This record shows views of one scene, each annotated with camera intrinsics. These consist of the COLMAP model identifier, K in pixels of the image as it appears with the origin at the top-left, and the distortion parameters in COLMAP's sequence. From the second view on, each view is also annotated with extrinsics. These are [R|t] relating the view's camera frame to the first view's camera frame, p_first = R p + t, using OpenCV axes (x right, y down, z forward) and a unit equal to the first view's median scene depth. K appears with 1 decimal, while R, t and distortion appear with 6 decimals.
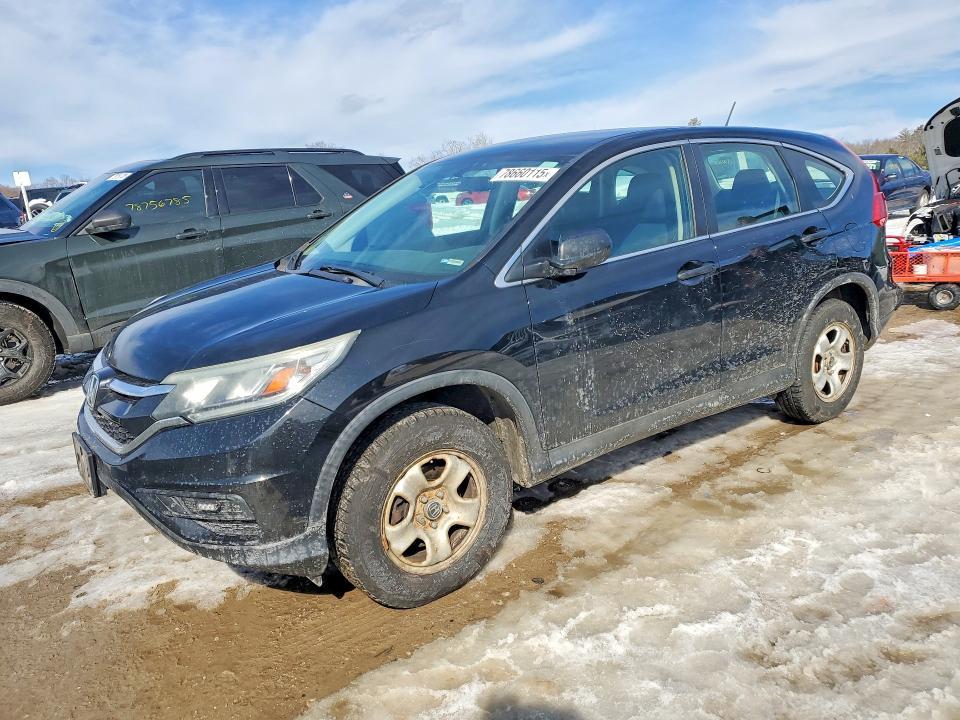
lens RADIAL K [[745.6, 0, 480.0], [0, 745.6, 360.0], [0, 0, 1]] dist [0.021460, 0.010004]
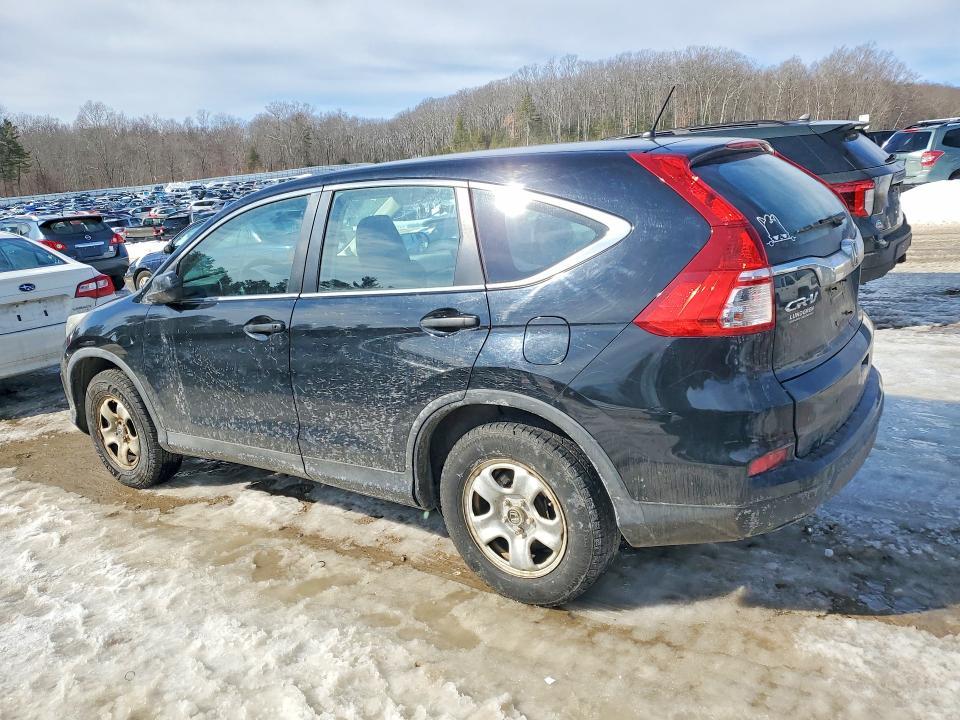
lens RADIAL K [[745.6, 0, 480.0], [0, 745.6, 360.0], [0, 0, 1]] dist [0.021460, 0.010004]
pose [[0.323503, 0.236660, -0.916154, 1.271542], [-0.179171, 0.966022, 0.186275, -0.305370], [0.929109, 0.103887, 0.354914, 0.890130]]
